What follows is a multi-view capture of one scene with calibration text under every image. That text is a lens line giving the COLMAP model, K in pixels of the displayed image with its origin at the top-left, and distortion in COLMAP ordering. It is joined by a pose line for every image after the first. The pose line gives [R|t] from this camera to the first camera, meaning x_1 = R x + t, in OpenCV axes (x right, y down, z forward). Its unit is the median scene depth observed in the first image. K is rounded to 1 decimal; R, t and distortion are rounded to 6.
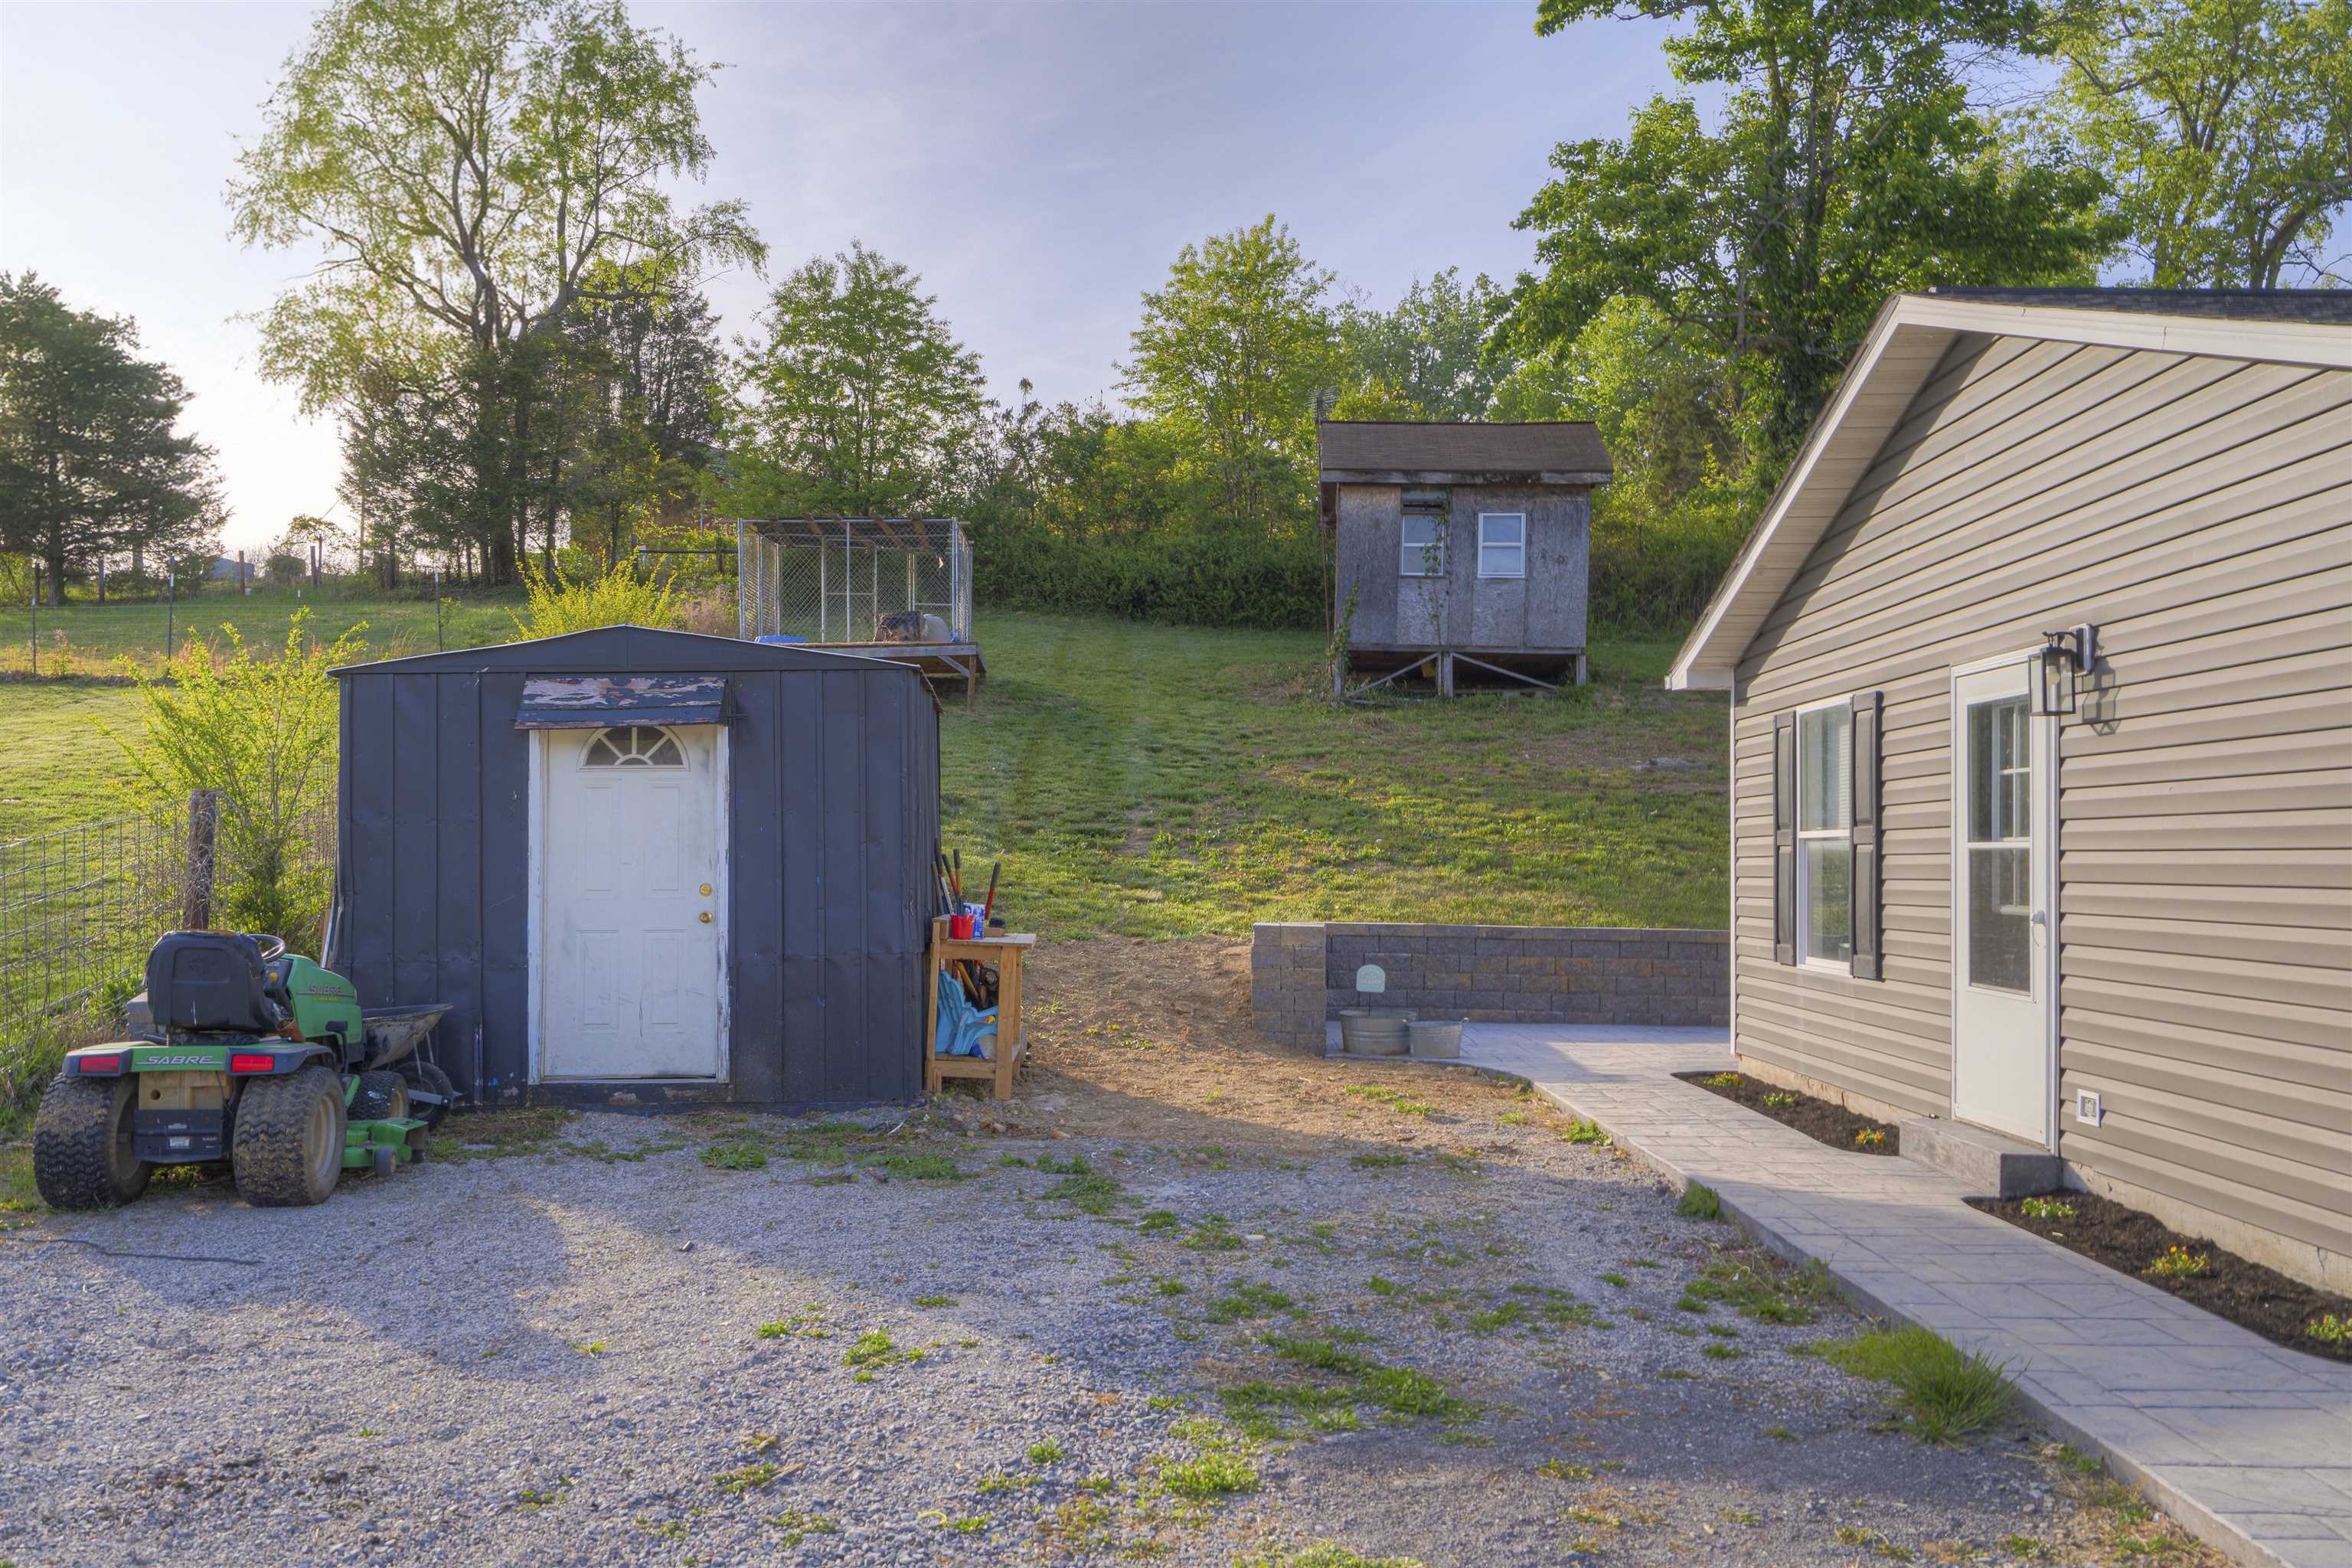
lens RADIAL K [[1845.9, 0, 1161.1], [0, 1845.9, 785.4], [0, 0, 1]] dist [0.005257, 0.007359]
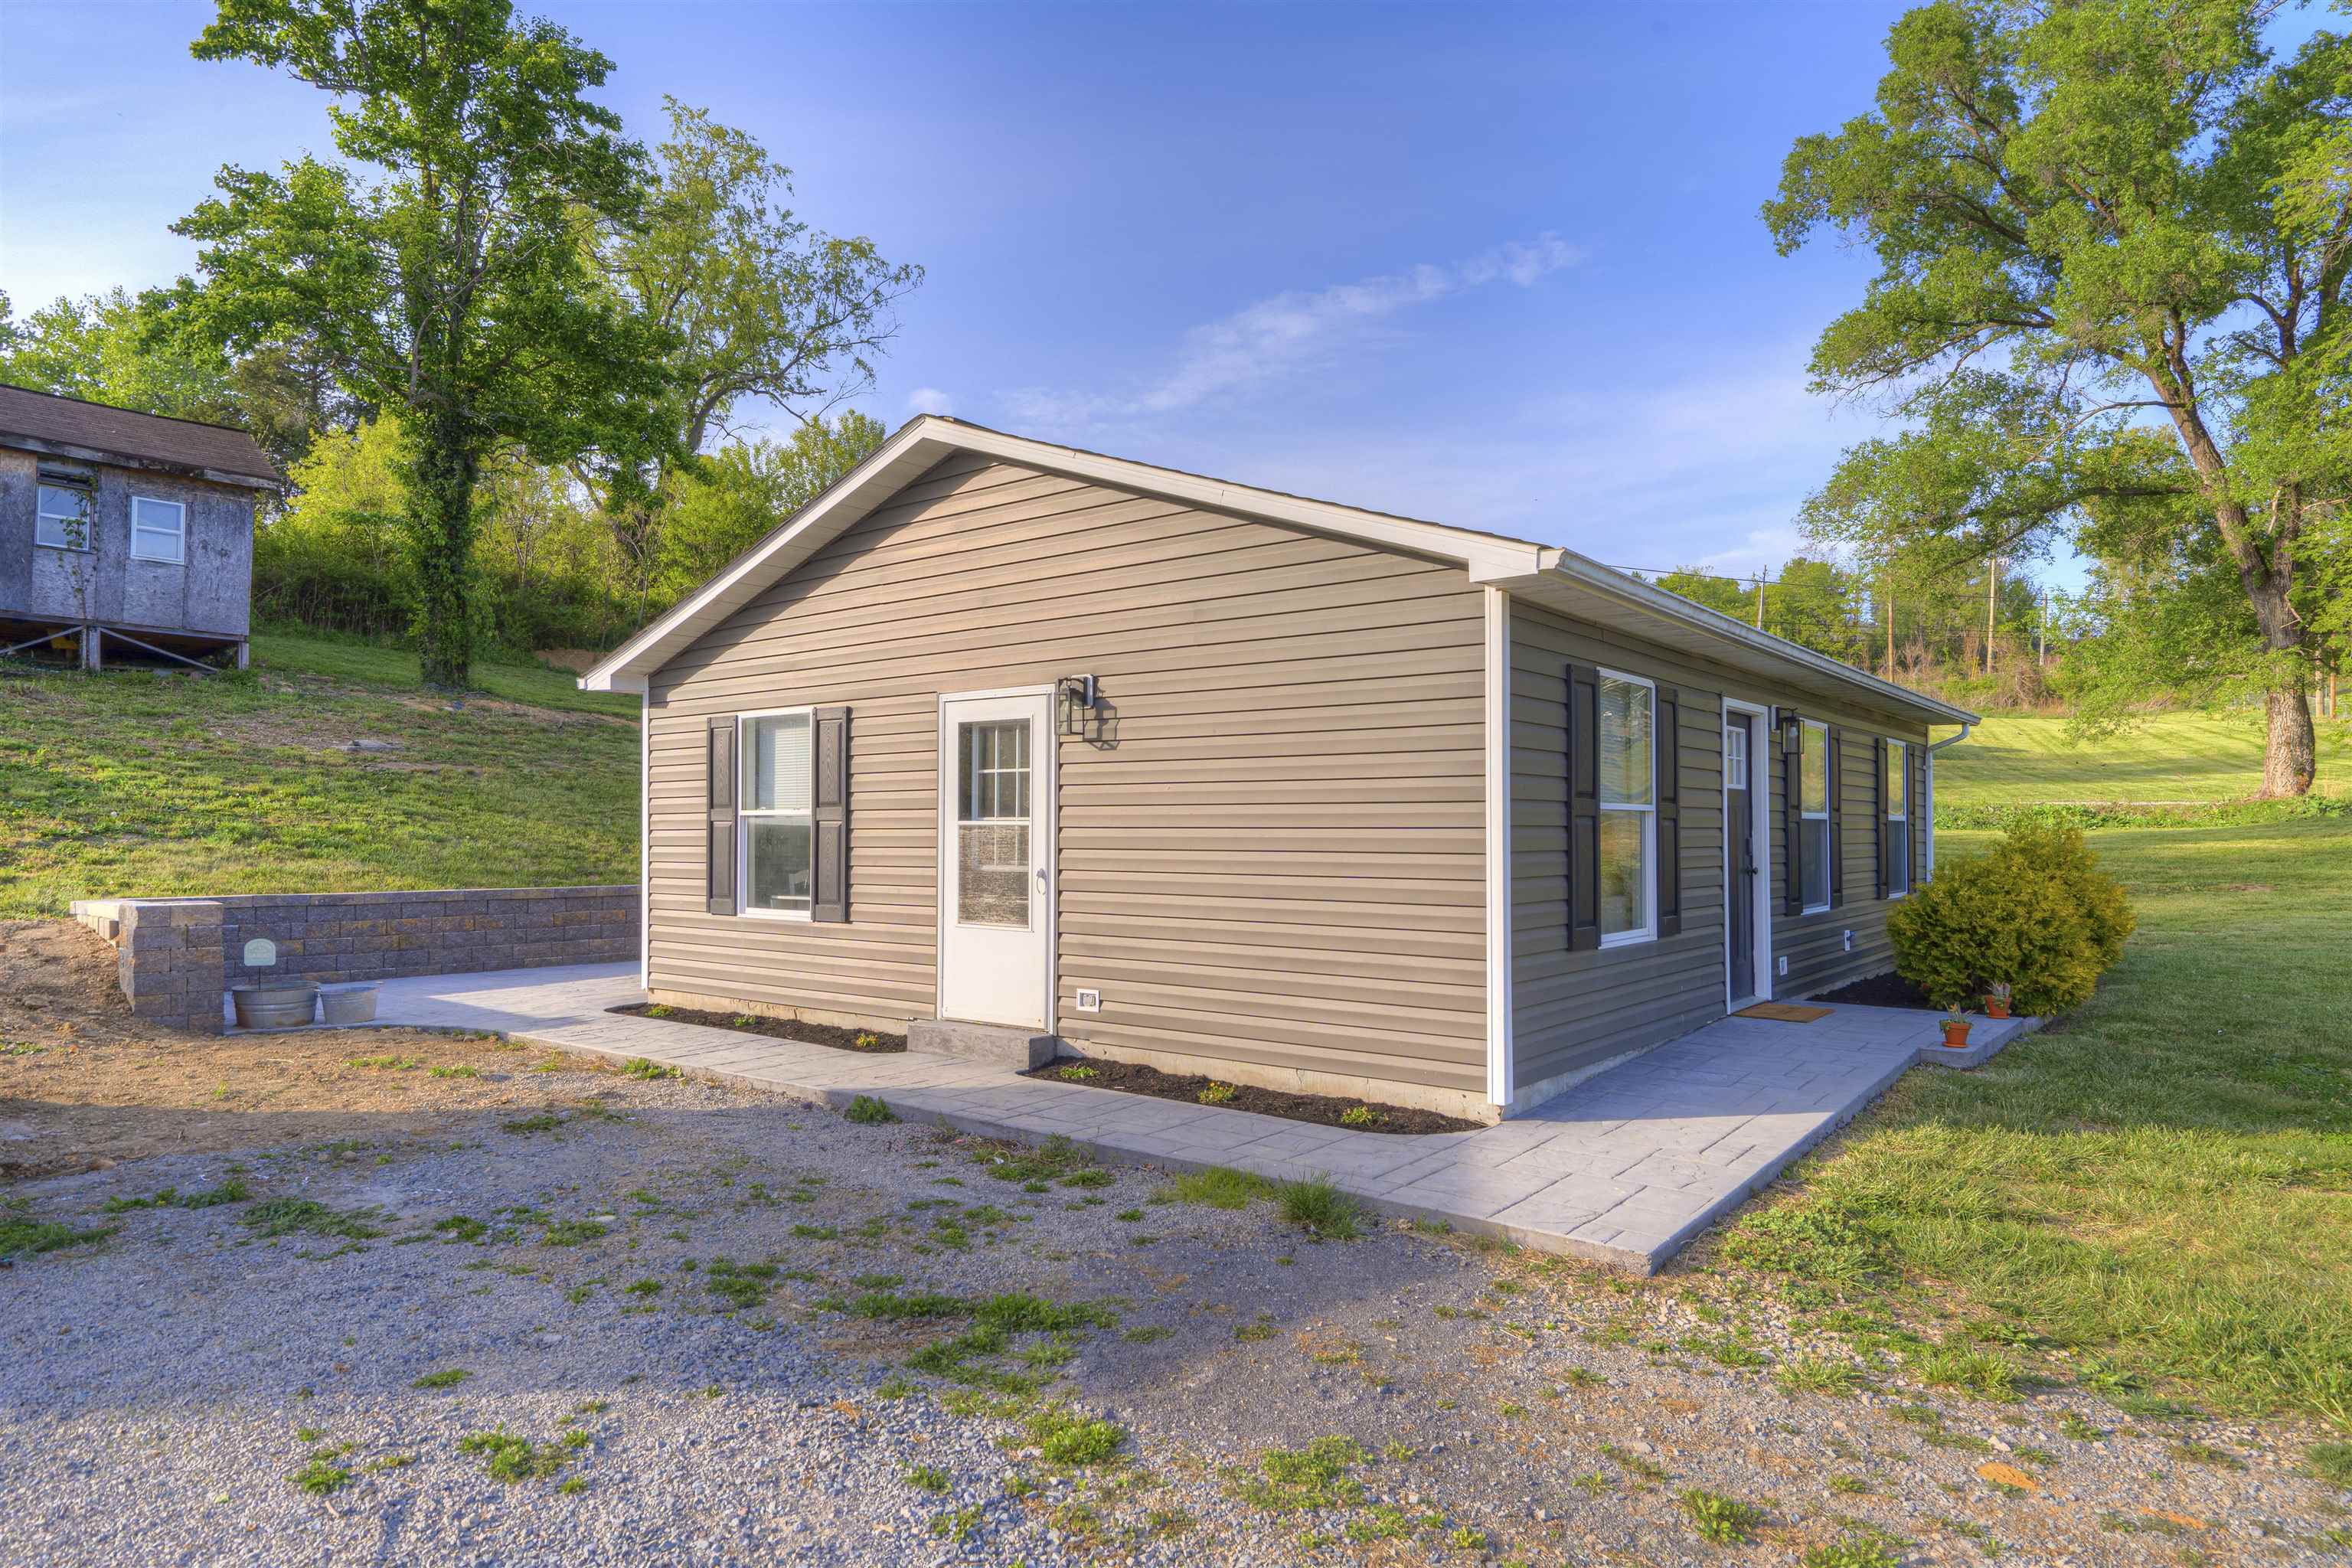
lens RADIAL K [[1364.1, 0, 1141.2], [0, 1364.1, 803.1], [0, 0, 1]] dist [0.008485, -0.000430]
pose [[0.619682, 0.003060, 0.784847, -0.134738], [-0.024660, 0.999575, 0.015574, -0.000940], [-0.784465, -0.029005, 0.619494, 0.117366]]
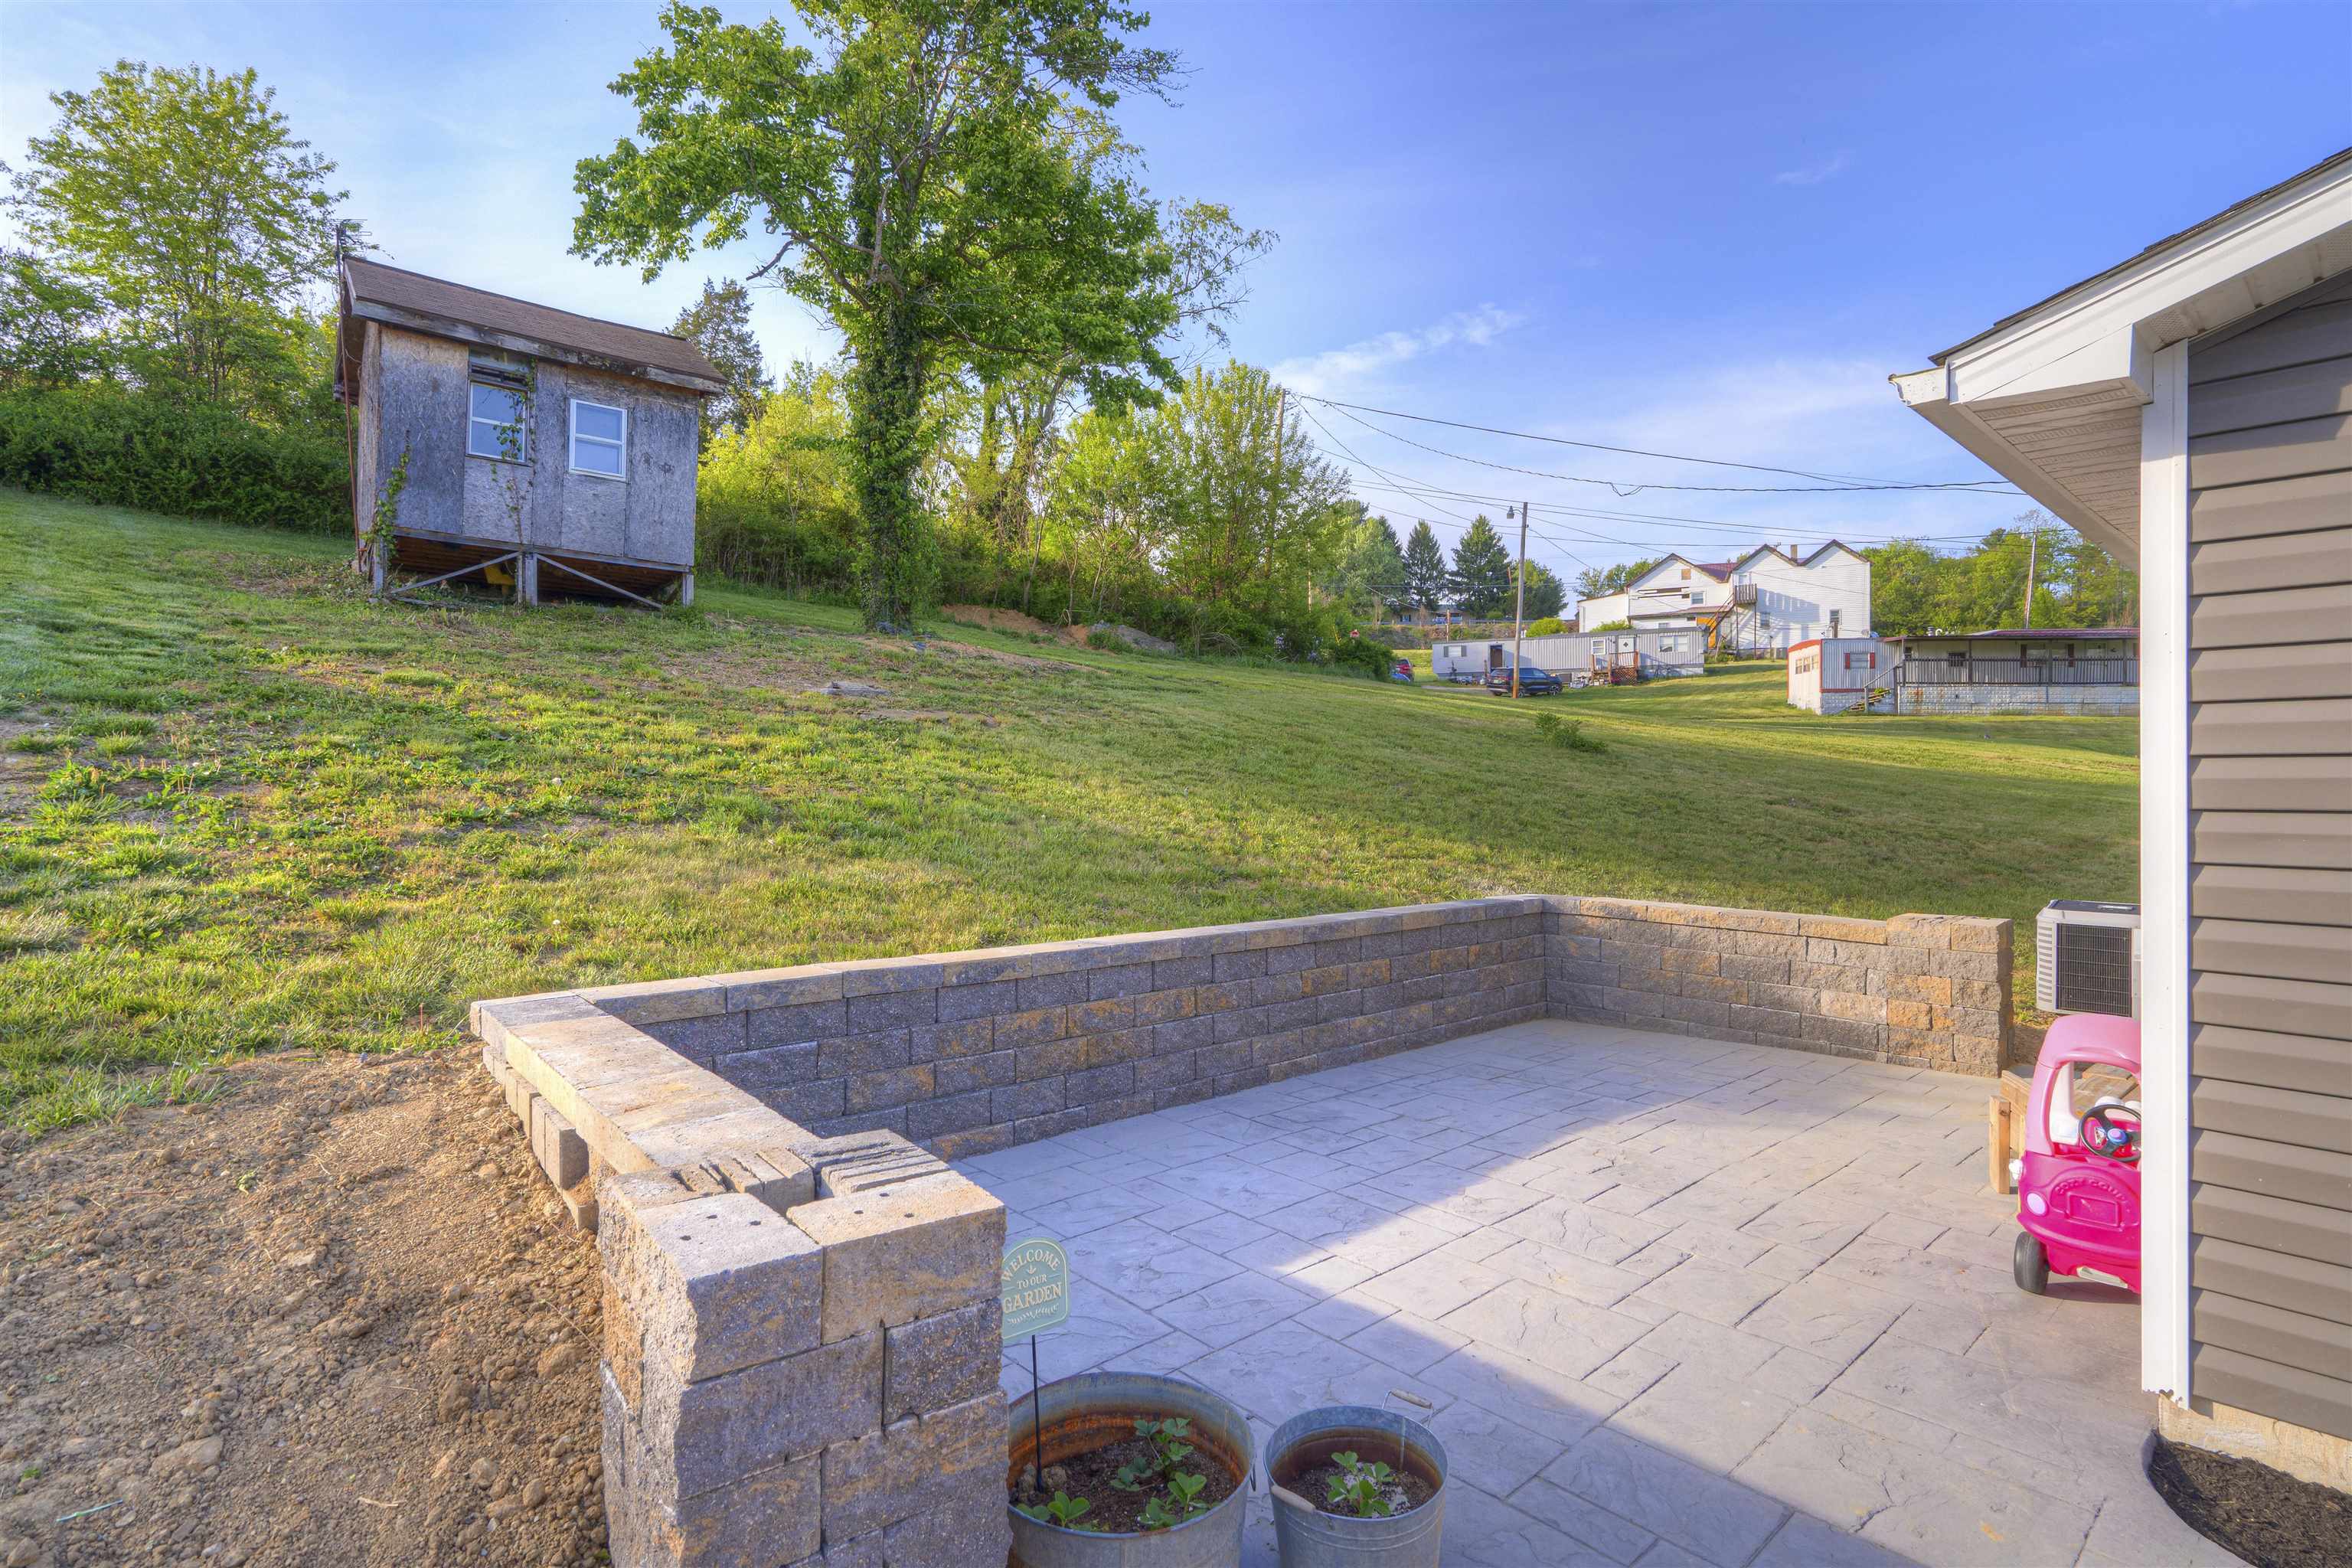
lens RADIAL K [[1168.3, 0, 1178.2], [0, 1168.3, 779.1], [0, 0, 1]] dist [-0.001813, 0.000286]
pose [[0.729279, -0.005464, 0.684194, 0.002975], [-0.024354, 0.999127, 0.033937, 0.012719], [-0.683783, -0.041412, 0.728510, 0.646724]]
